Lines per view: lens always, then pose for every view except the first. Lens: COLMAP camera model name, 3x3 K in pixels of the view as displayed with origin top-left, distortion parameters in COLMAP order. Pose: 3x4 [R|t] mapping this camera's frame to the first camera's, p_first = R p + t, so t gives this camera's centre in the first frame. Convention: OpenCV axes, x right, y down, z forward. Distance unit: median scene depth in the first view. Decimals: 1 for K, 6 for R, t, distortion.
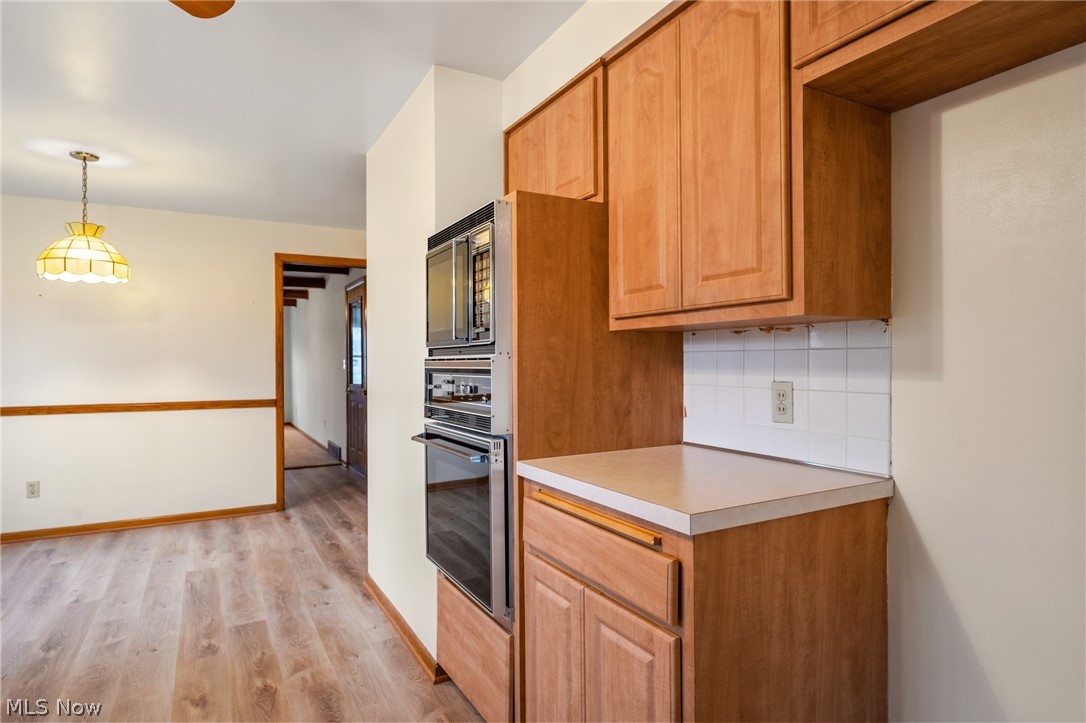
lens RADIAL K [[600.1, 0, 543.8], [0, 600.1, 360.9], [0, 0, 1]] dist [0.003040, 0.000828]
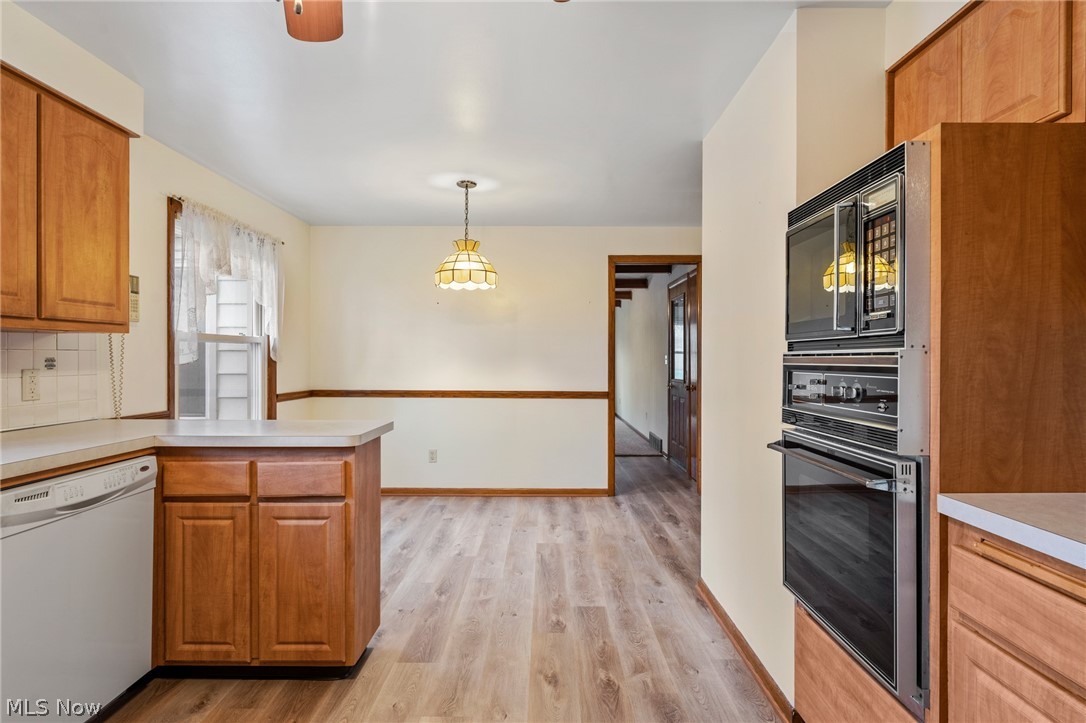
lens RADIAL K [[570.6, 0, 552.3], [0, 570.6, 361.1], [0, 0, 1]] dist [0.002202, -0.000358]
pose [[0.876654, 0.009736, -0.481023, -0.092704], [-0.006568, 0.999944, 0.008270, 0.002001], [0.481077, -0.004091, 0.876669, 0.122299]]
